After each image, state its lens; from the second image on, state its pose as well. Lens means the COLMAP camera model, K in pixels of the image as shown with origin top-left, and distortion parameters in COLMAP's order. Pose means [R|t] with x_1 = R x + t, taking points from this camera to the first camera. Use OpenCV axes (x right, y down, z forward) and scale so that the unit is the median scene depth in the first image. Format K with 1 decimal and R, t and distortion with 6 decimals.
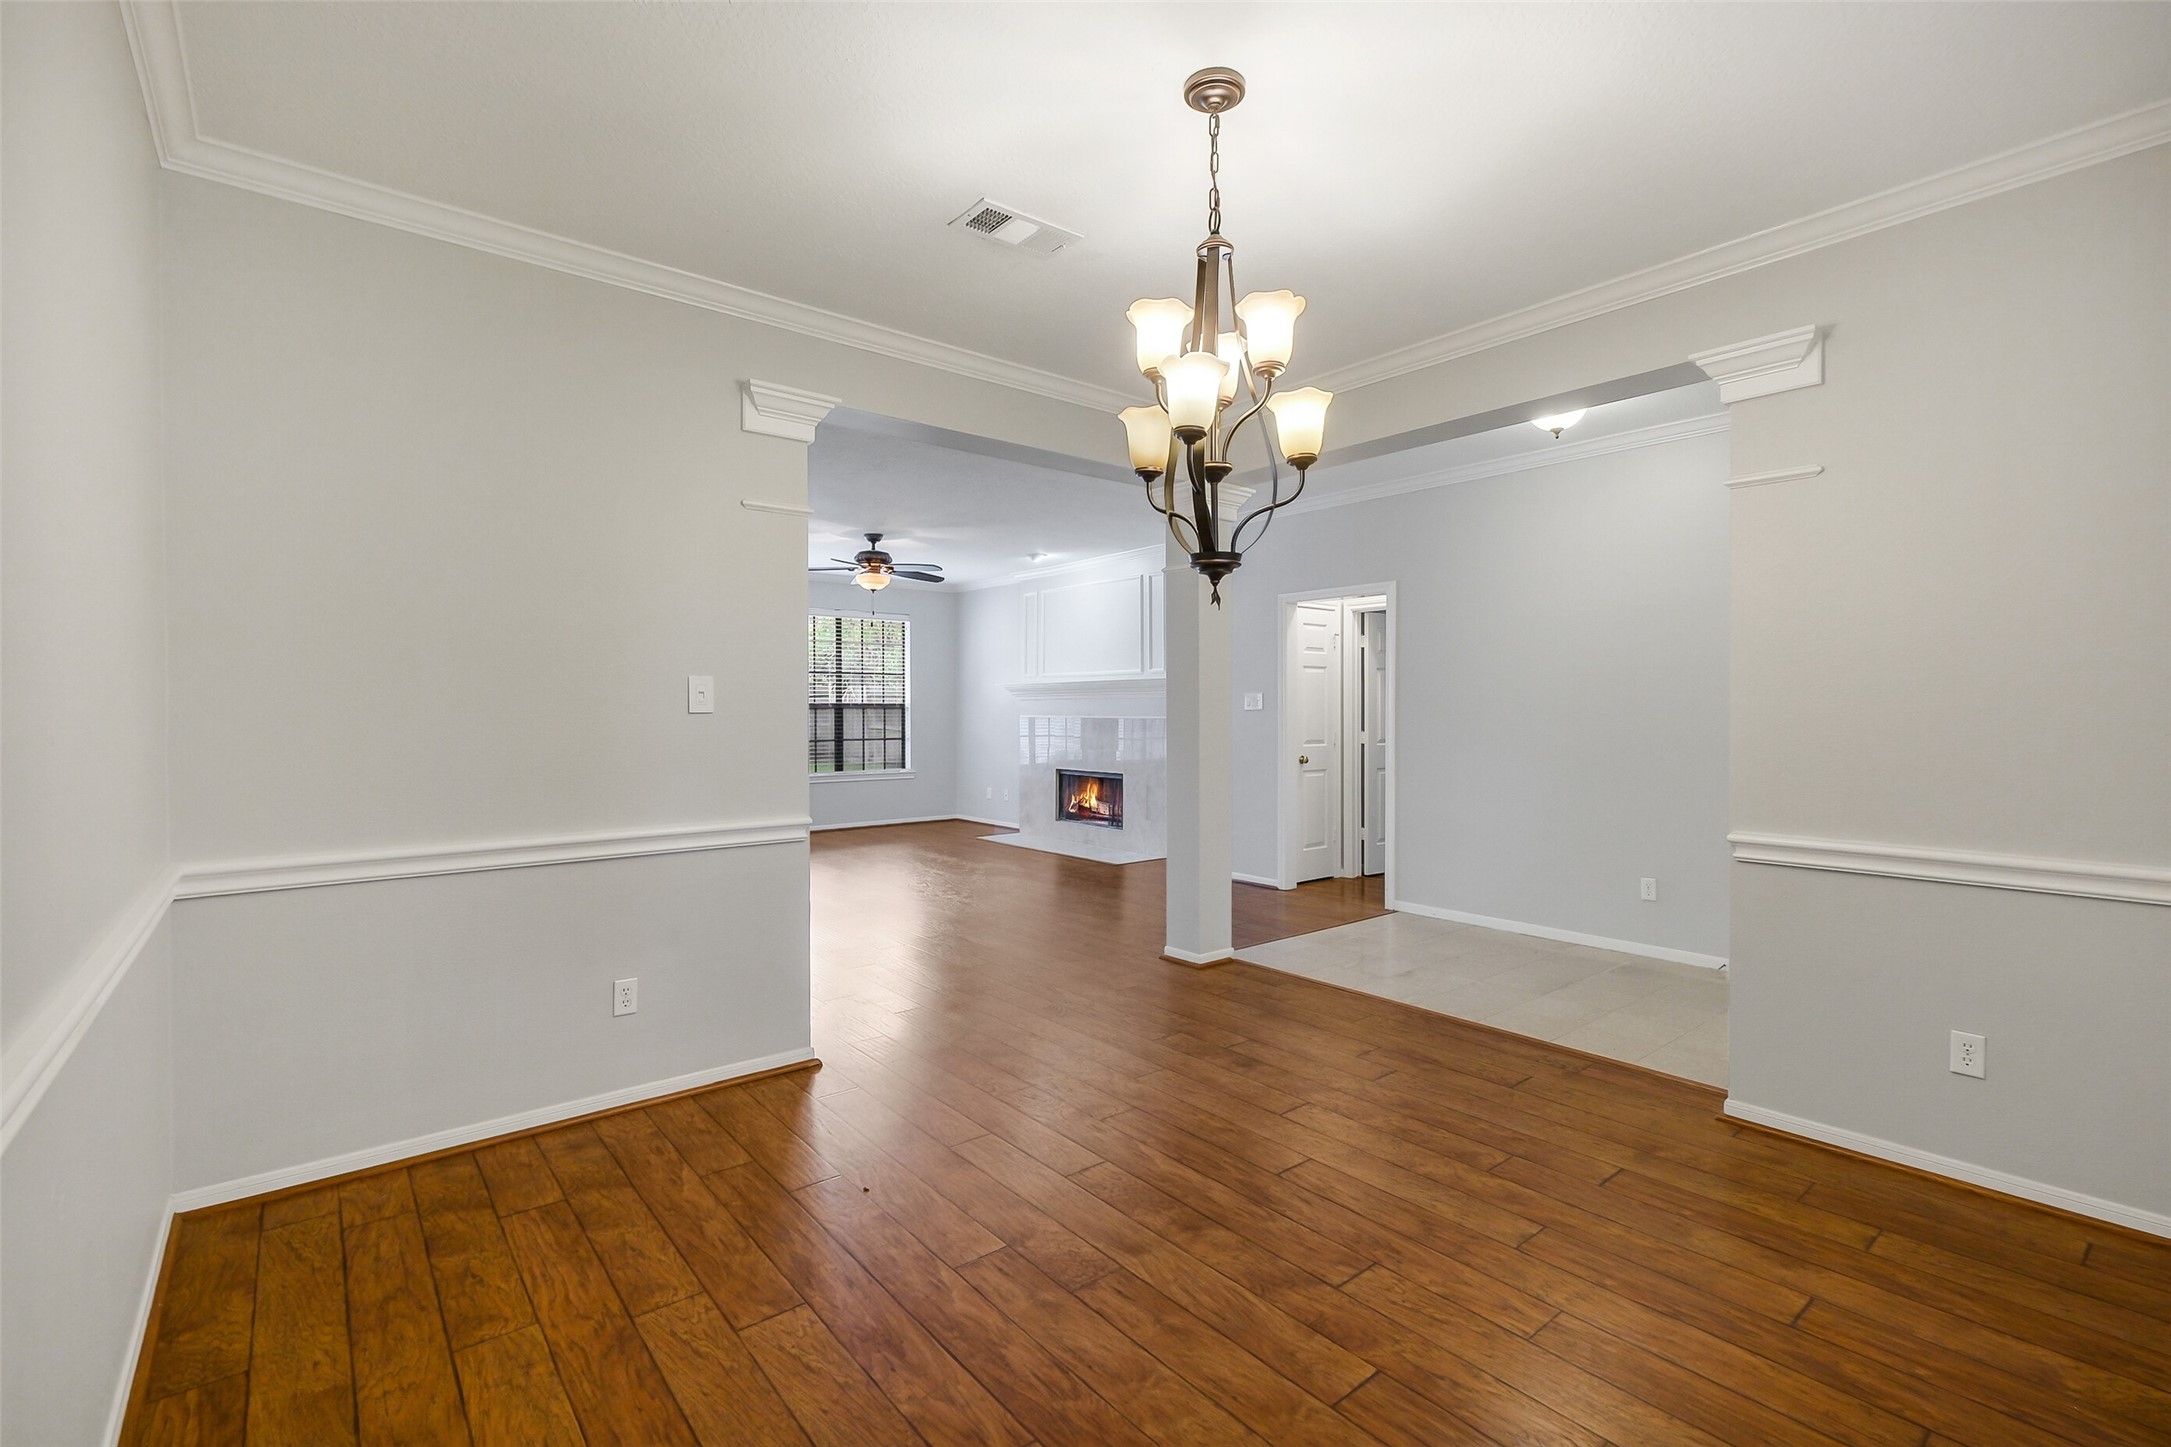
lens RADIAL K [[963.5, 0, 1066.9], [0, 963.5, 714.4], [0, 0, 1]] dist [-0.000432, -0.000582]
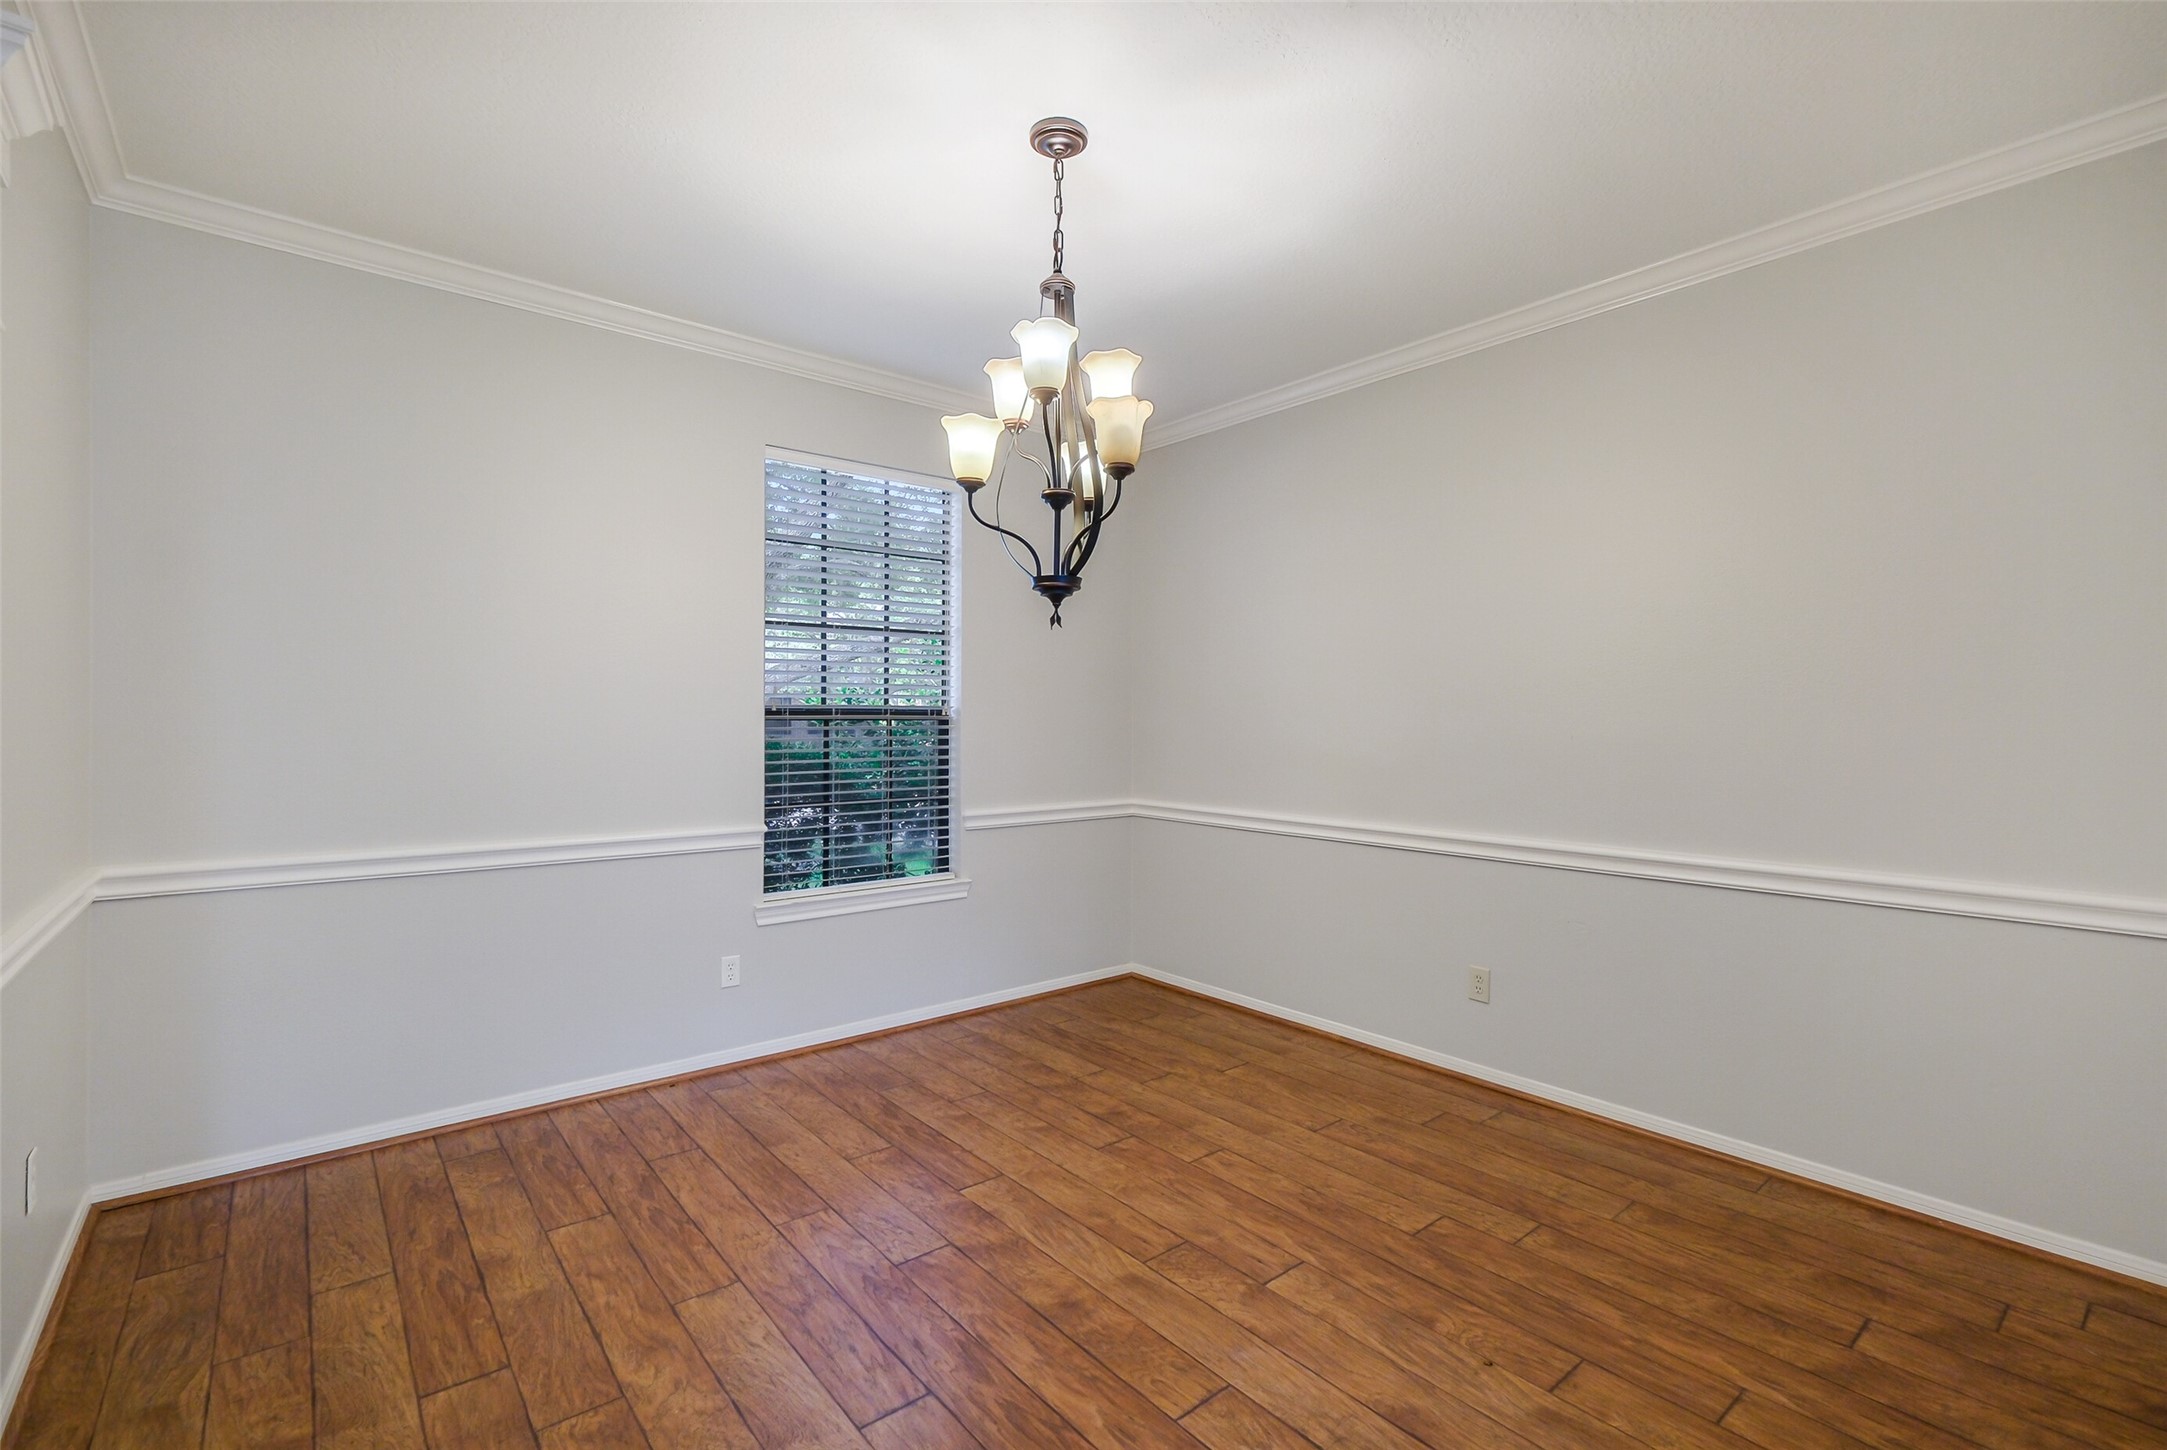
lens RADIAL K [[964.0, 0, 1075.1], [0, 964.0, 729.1], [0, 0, 1]] dist [0.004235, 0.000555]
pose [[-0.999806, -0.003509, -0.019380, 0.150171], [-0.003912, 0.999777, 0.020772, -0.022316], [0.019303, 0.020844, -0.999596, 1.980832]]
